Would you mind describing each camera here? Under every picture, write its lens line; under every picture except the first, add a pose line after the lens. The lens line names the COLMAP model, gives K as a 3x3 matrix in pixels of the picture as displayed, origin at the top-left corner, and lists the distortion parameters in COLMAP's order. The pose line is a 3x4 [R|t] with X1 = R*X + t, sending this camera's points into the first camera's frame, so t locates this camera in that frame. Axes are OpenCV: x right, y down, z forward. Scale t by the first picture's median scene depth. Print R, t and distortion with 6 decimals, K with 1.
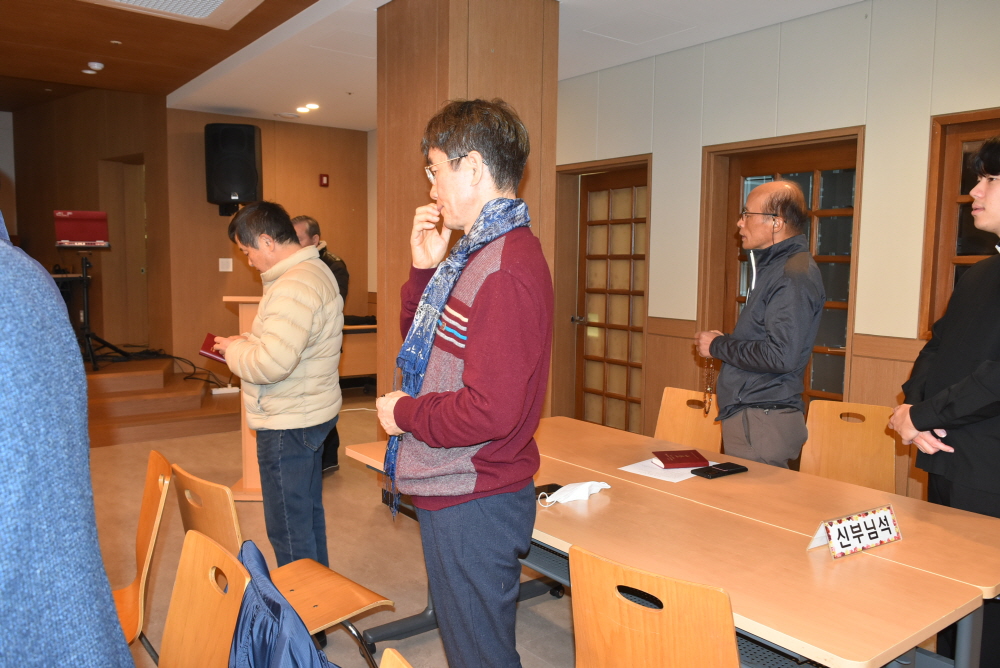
lens RADIAL K [[787.0, 0, 499.2], [0, 787.0, 339.8], [0, 0, 1]] dist [-0.005884, 0.015655]
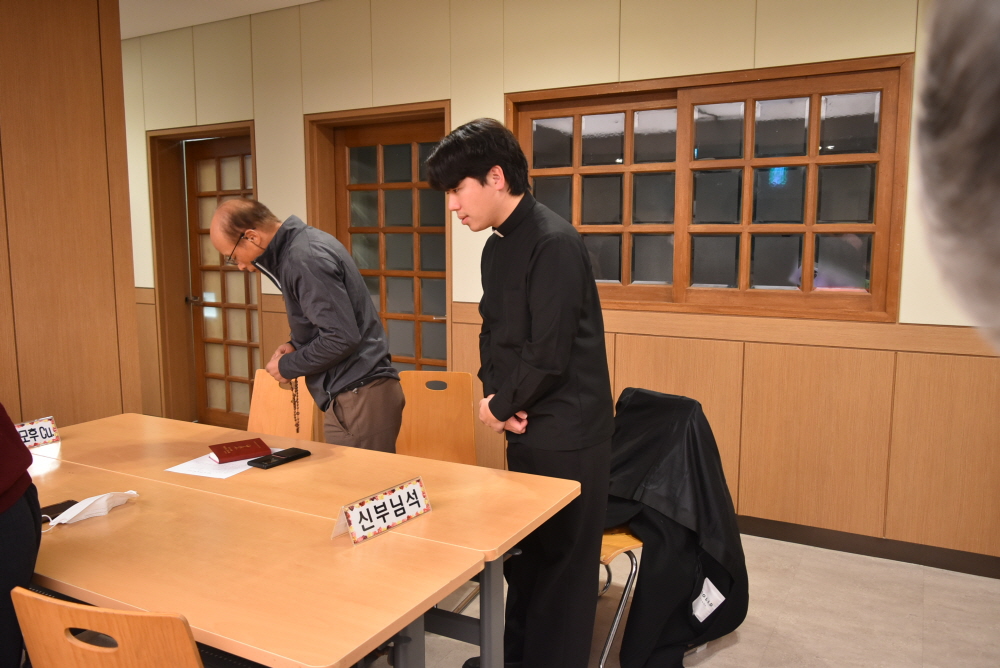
lens RADIAL K [[787.0, 0, 501.4], [0, 787.0, 331.6], [0, 0, 1]] dist [-0.005884, 0.015655]
pose [[0.917575, -0.064526, 0.392291, 0.218860], [0.055447, 0.997867, 0.034443, -0.002342], [-0.393677, -0.009853, 0.919196, 0.050858]]
